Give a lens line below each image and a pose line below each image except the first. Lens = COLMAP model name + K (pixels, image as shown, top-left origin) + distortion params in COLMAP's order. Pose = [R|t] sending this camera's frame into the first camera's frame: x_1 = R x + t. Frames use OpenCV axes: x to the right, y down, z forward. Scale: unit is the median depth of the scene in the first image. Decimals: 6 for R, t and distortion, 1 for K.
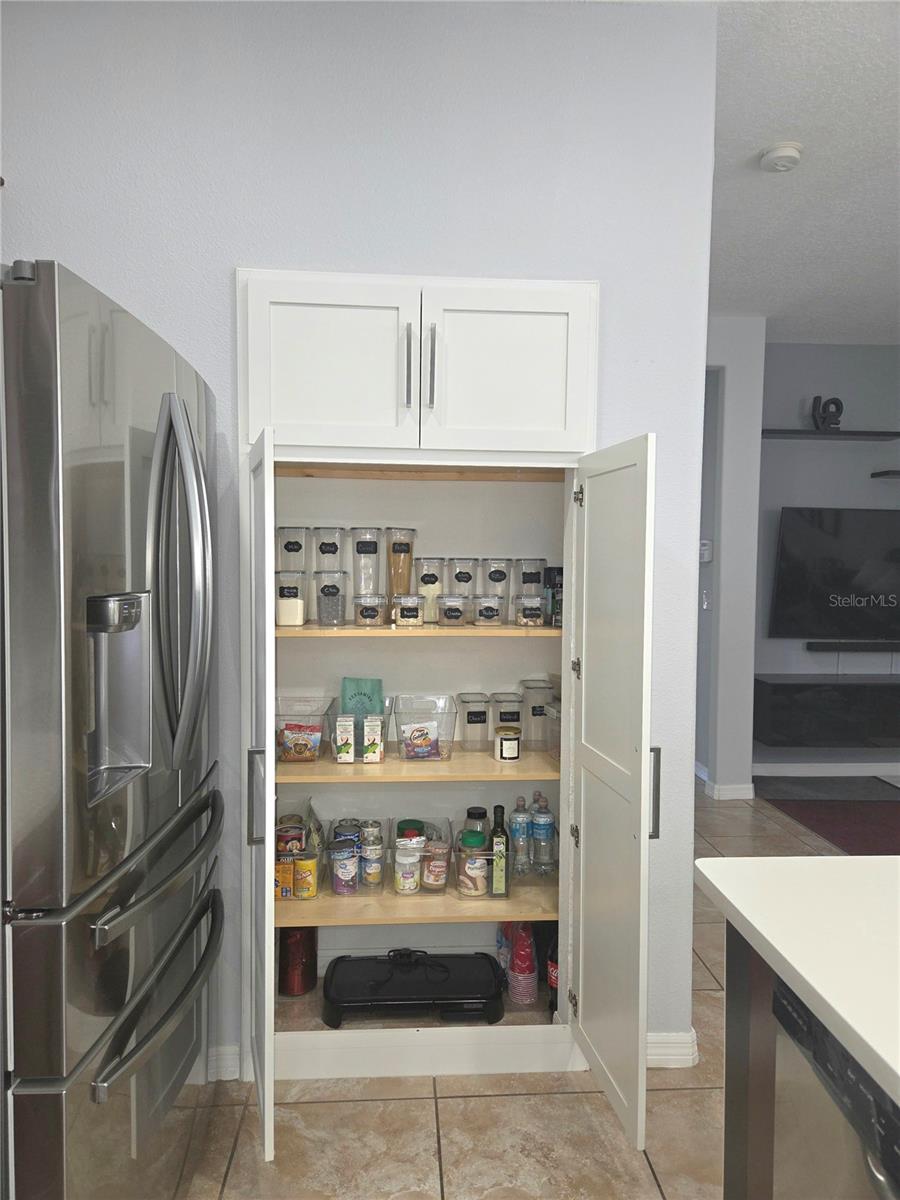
lens RADIAL K [[797.9, 0, 459.8], [0, 797.9, 593.8], [0, 0, 1]] dist [0.048963, -0.037279]
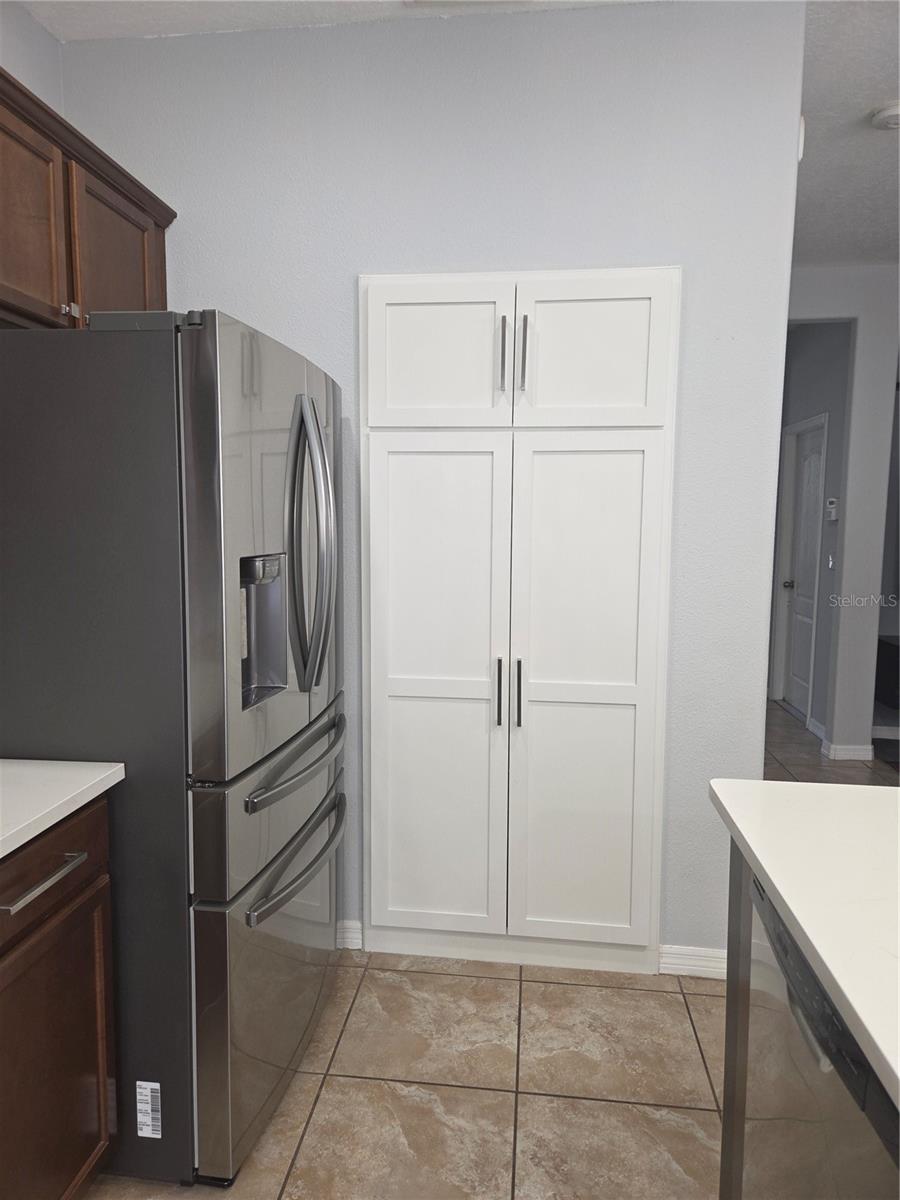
lens RADIAL K [[797.9, 0, 451.4], [0, 797.9, 593.1], [0, 0, 1]] dist [0.048963, -0.037279]
pose [[0.983439, 0.018102, -0.180332, 0.077216], [-0.007885, 0.998331, 0.057216, -0.009770], [0.181066, -0.054847, 0.981940, -0.154390]]
